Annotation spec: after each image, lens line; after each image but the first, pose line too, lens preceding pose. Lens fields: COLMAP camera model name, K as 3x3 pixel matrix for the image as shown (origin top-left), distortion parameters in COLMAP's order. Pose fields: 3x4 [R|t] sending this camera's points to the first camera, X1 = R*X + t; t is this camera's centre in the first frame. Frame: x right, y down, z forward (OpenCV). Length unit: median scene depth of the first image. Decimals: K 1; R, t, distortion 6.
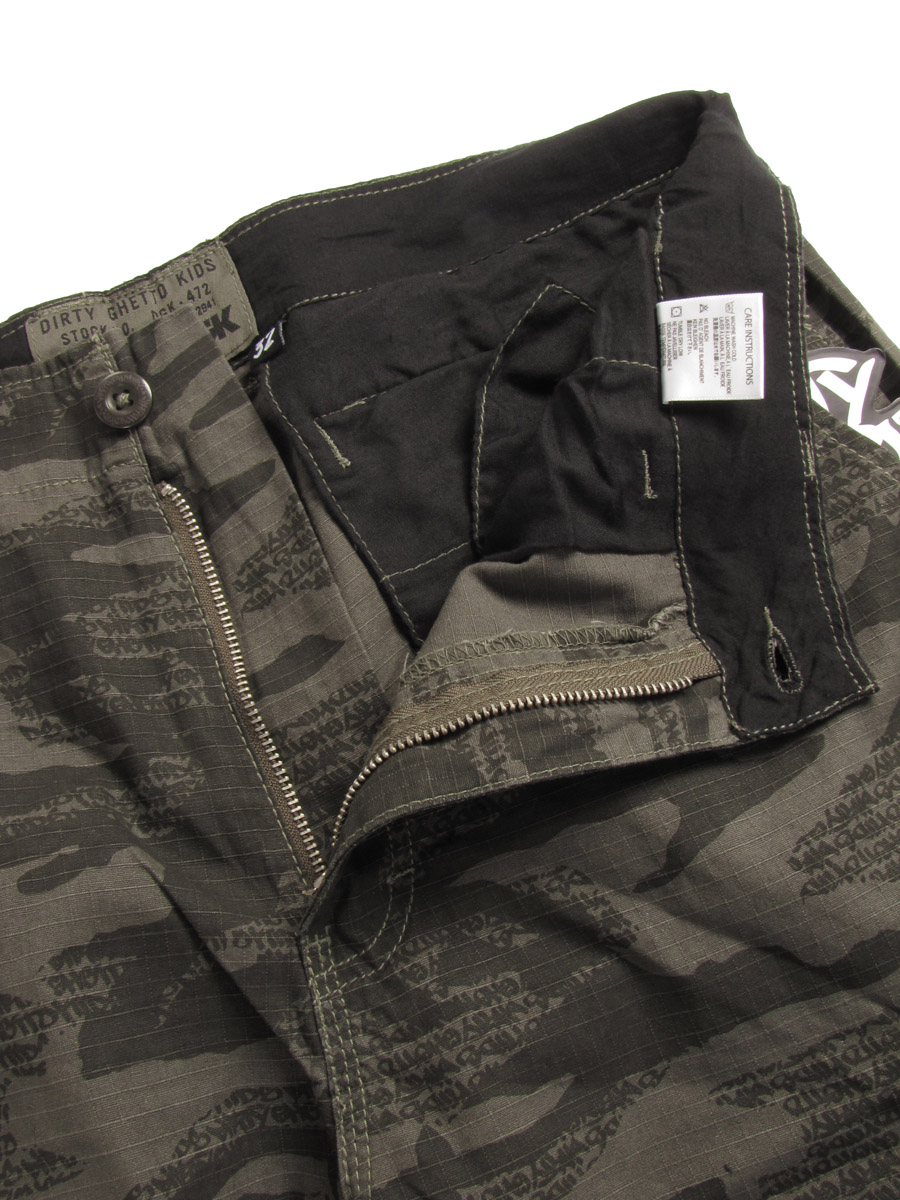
lens RADIAL K [[1215.0, 0, 450.0], [0, 1215.0, 600.0], [0, 0, 1]] dist [-0.179733, 0.299248]
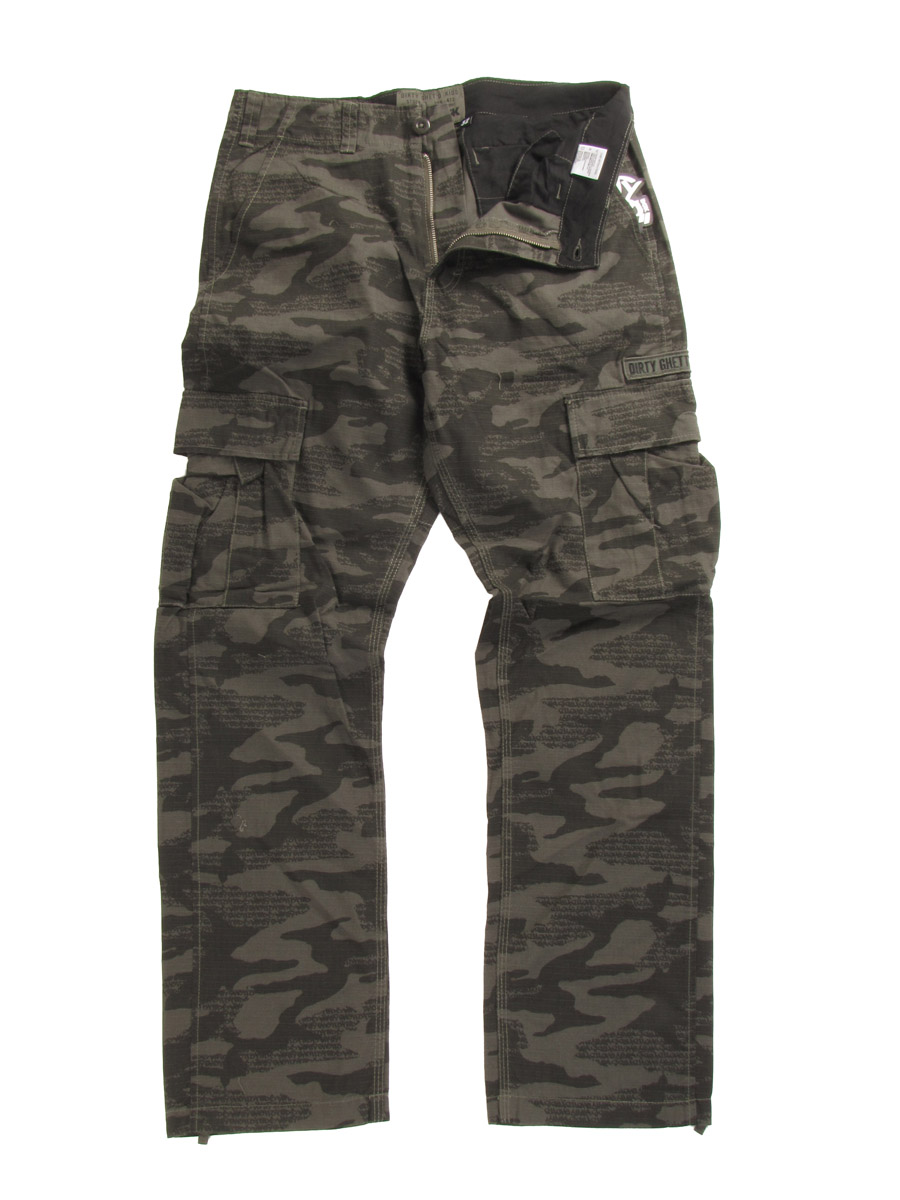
lens RADIAL K [[1215.0, 0, 450.0], [0, 1215.0, 600.0], [0, 0, 1]] dist [-0.179733, 0.299248]
pose [[0.949300, 0.313184, -0.027290, 0.333430], [-0.305406, 0.939330, 0.156160, 0.572013], [0.074541, -0.139908, 0.987355, -2.636872]]
